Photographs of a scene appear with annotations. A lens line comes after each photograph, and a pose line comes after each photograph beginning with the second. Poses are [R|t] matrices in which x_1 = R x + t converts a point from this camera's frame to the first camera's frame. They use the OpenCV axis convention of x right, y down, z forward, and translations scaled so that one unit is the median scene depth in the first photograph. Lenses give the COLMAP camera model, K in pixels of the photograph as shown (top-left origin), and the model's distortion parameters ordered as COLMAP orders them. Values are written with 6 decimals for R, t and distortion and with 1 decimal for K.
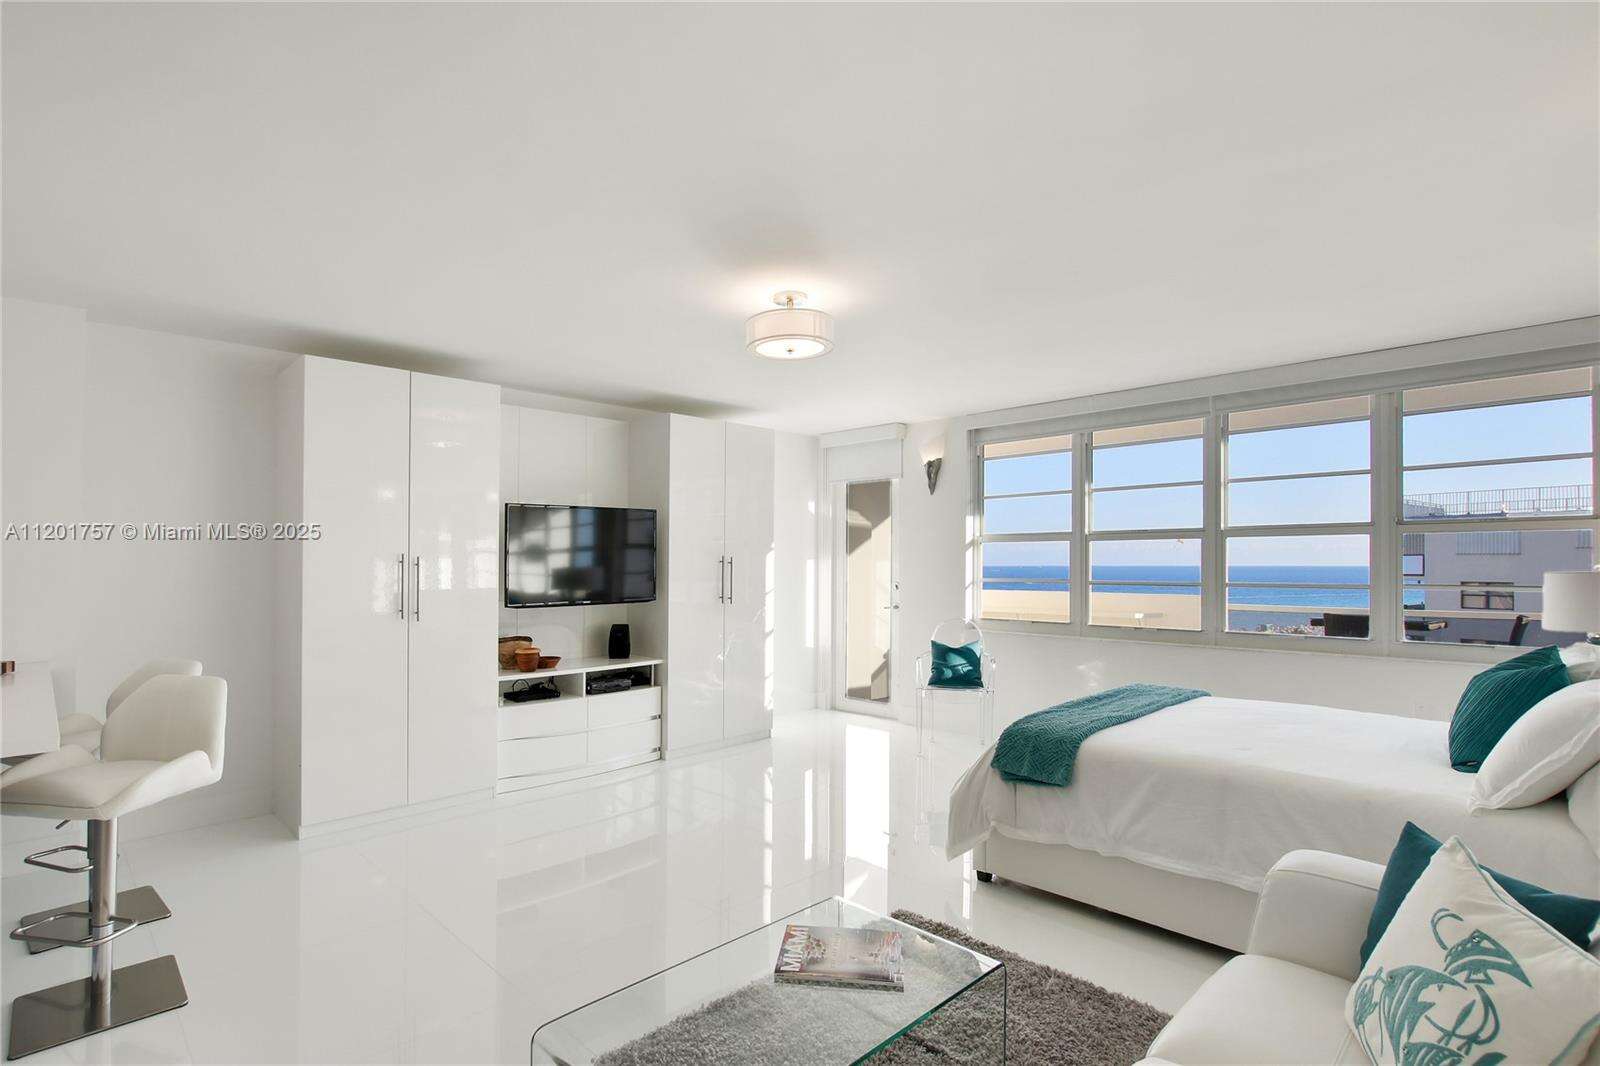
lens RADIAL K [[772.8, 0, 792.0], [0, 772.8, 548.5], [0, 0, 1]] dist [-0.030857, 0.000087]
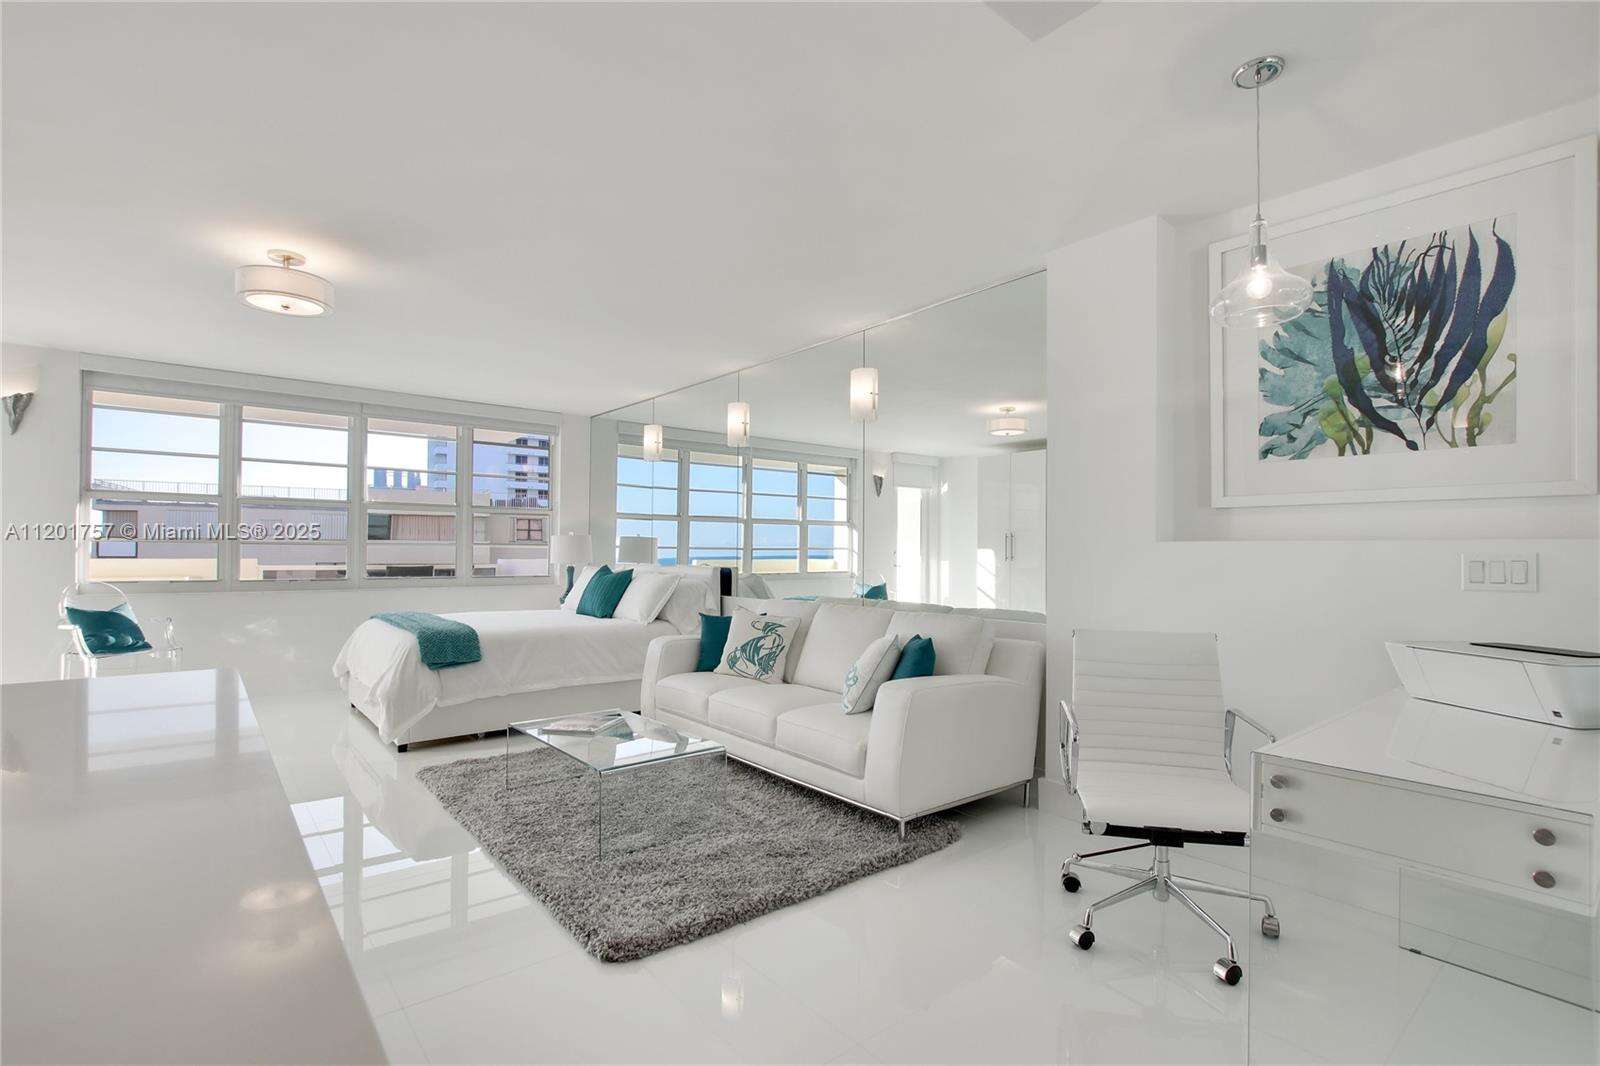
lens RADIAL K [[772.8, 0, 792.0], [0, 772.8, 548.5], [0, 0, 1]] dist [-0.030857, 0.000087]
pose [[0.078471, 0.018063, 0.996753, -0.622250], [-0.026644, 0.999517, -0.016015, 0.047591], [-0.996560, -0.025301, 0.078914, 0.131938]]
